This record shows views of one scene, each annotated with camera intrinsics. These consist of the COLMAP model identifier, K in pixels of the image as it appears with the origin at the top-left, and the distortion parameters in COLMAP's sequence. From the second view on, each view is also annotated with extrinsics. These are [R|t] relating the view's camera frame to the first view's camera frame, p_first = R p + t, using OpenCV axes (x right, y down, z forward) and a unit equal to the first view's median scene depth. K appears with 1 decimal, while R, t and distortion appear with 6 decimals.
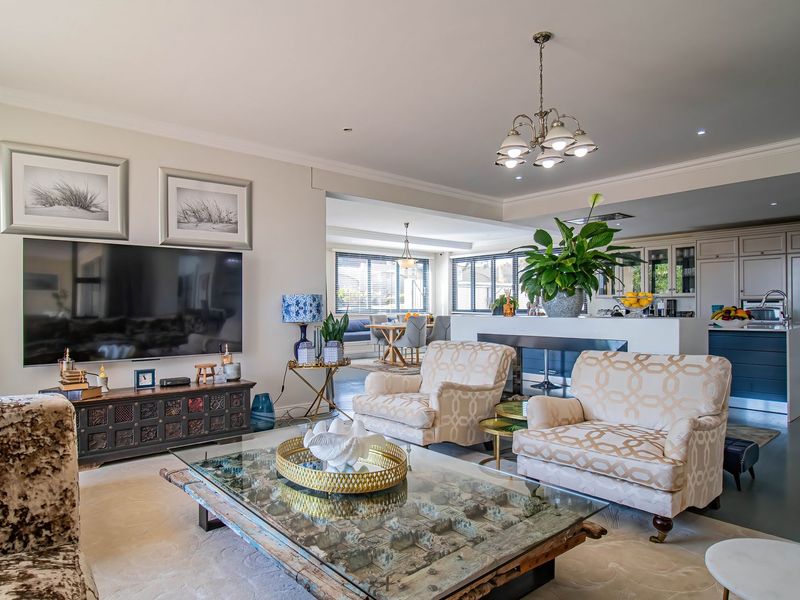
lens RADIAL K [[497.2, 0, 397.6], [0, 497.2, 302.9], [0, 0, 1]] dist [-0.002836, -0.000200]
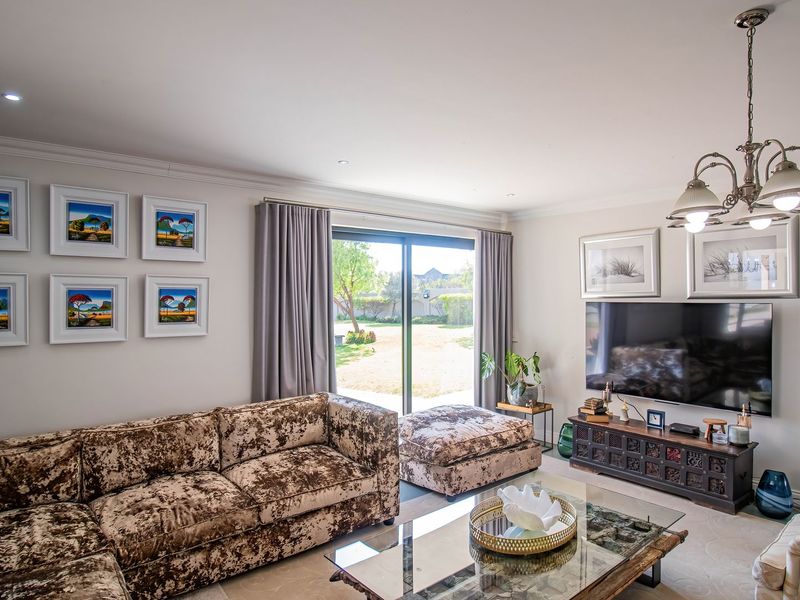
lens RADIAL K [[497.2, 0, 397.6], [0, 497.2, 302.9], [0, 0, 1]] dist [-0.002836, -0.000200]
pose [[-0.012864, 0.019851, -0.999720, 0.655228], [0.011566, 0.999739, 0.019702, -0.147995], [0.999850, -0.011309, -0.013090, 0.414677]]
